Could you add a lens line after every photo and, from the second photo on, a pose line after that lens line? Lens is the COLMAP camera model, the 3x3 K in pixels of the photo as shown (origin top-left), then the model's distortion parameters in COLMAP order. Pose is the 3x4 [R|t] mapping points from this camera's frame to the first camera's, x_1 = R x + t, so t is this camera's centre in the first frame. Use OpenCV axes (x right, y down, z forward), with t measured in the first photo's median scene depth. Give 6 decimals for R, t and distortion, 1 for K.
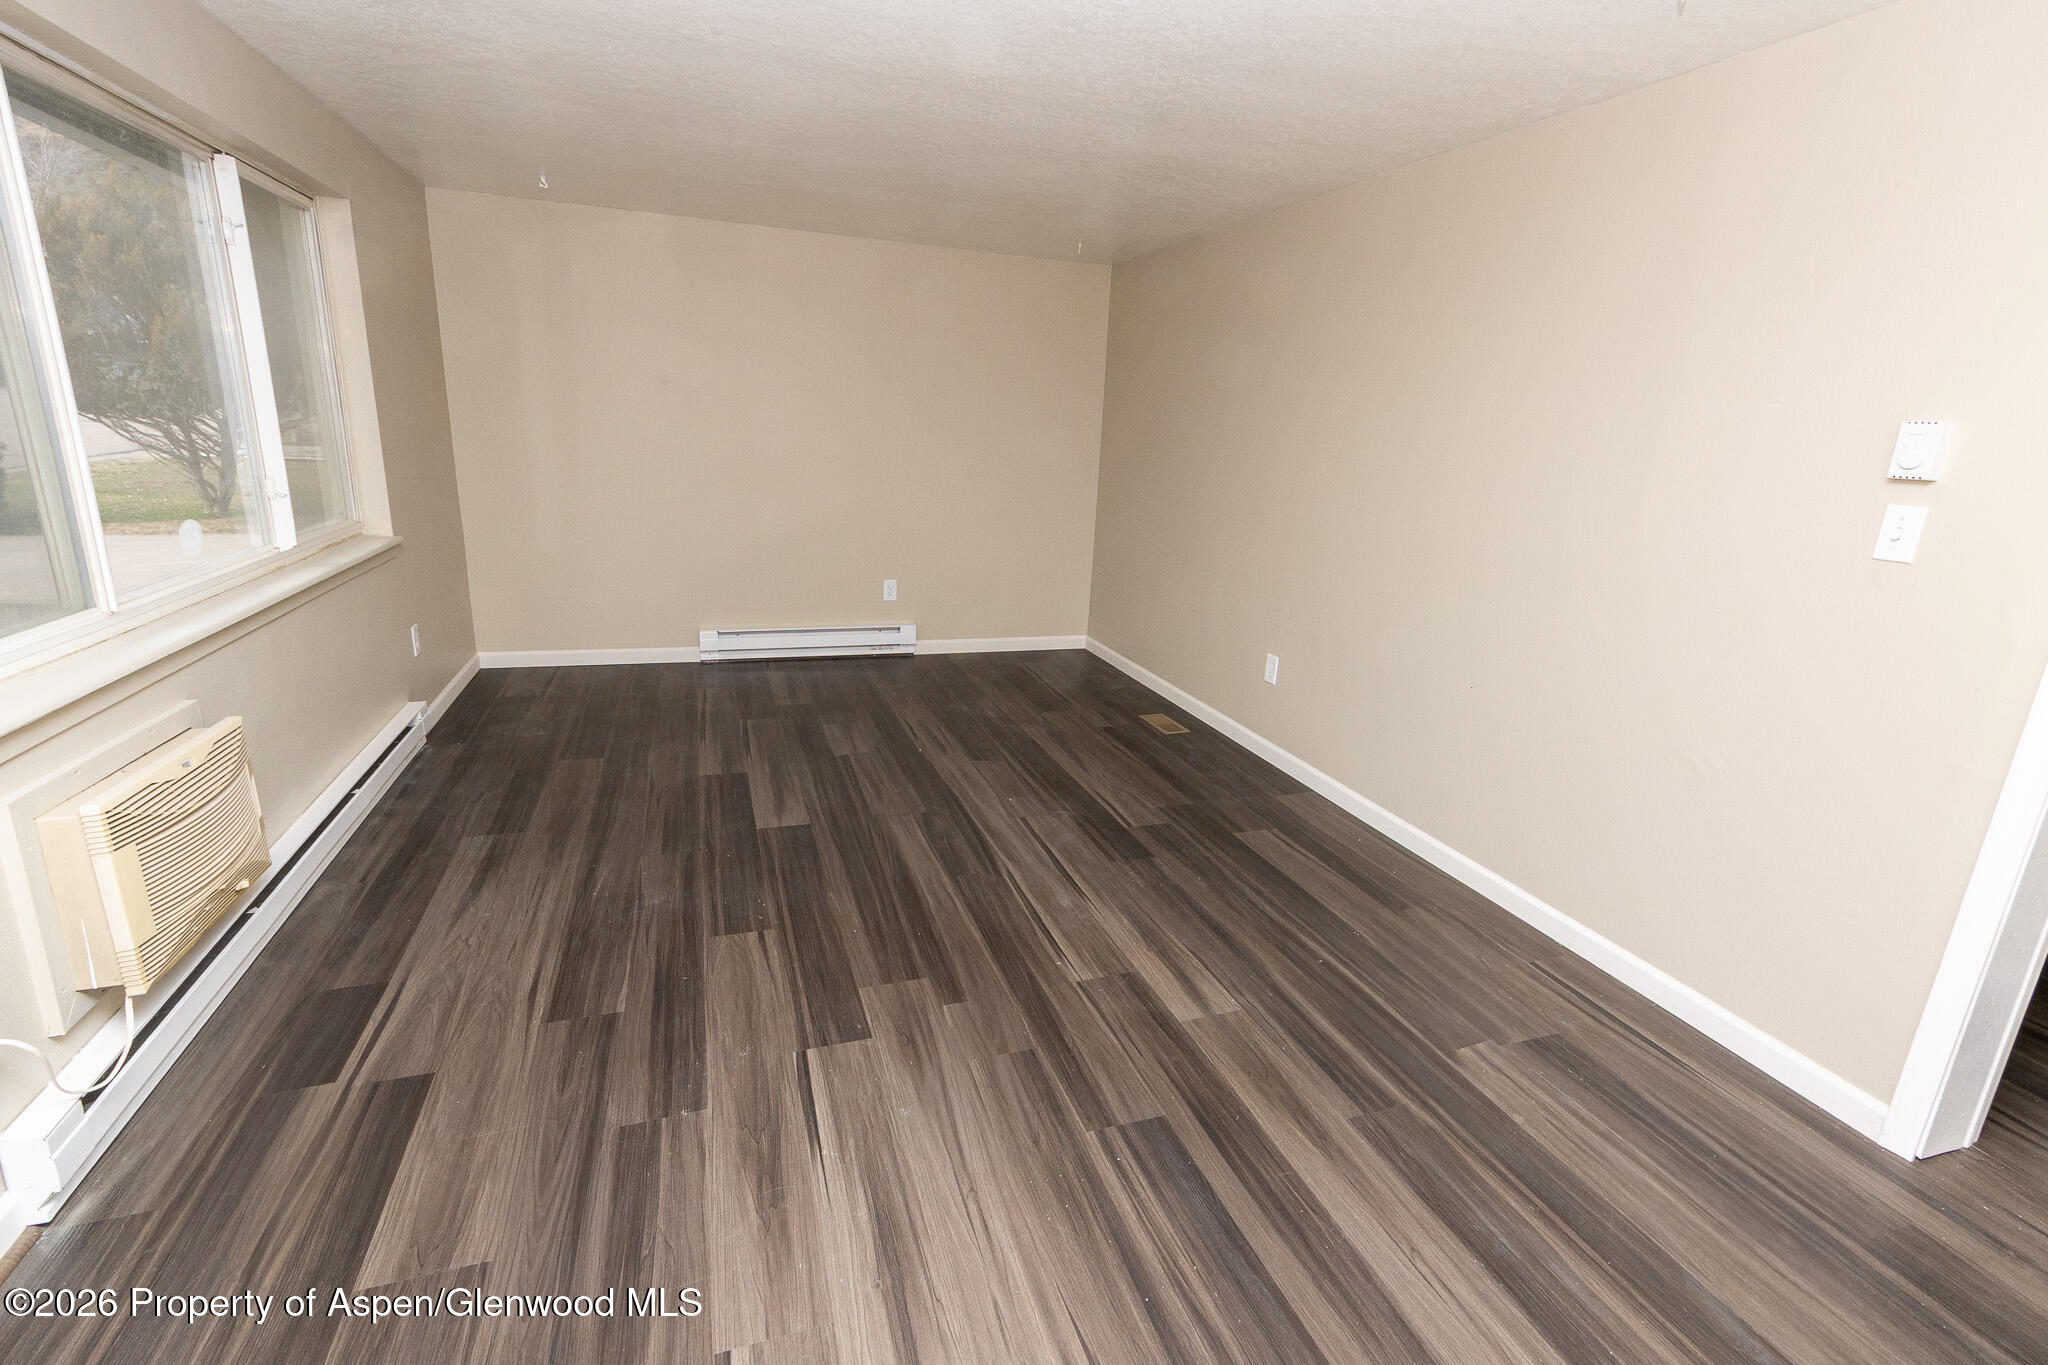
lens RADIAL K [[922.2, 0, 1025.5], [0, 922.2, 672.9], [0, 0, 1]] dist [0.002928, 0.000297]
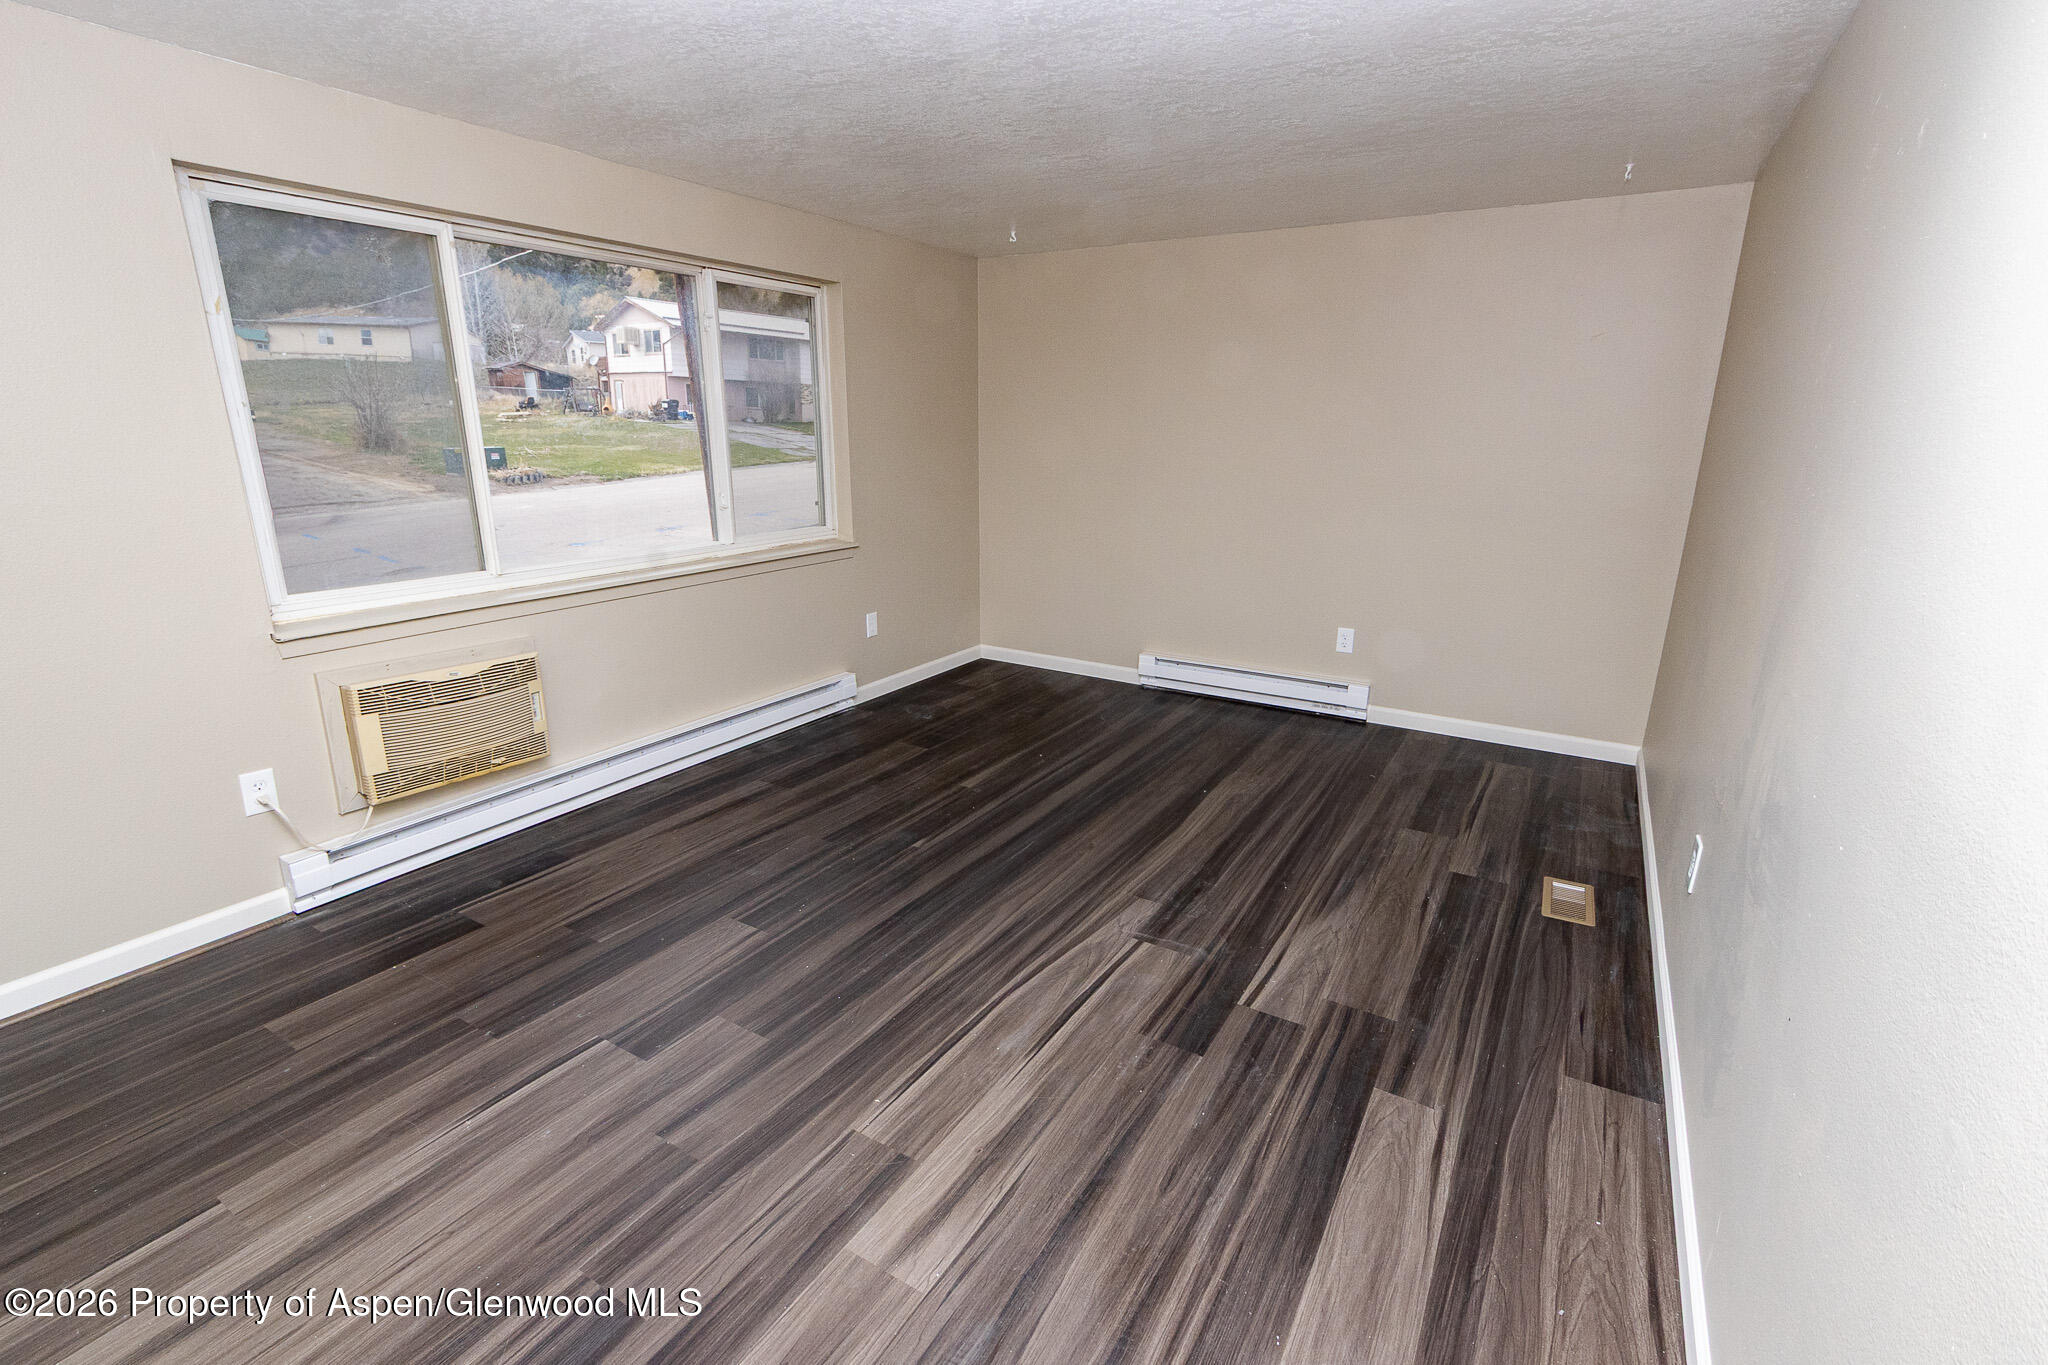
lens RADIAL K [[922.2, 0, 1025.5], [0, 922.2, 672.9], [0, 0, 1]] dist [0.002928, 0.000297]
pose [[0.638480, 0.158396, -0.753163, 0.520952], [-0.179127, 0.982302, 0.054734, -0.094166], [0.748503, 0.099965, 0.655553, 0.414205]]
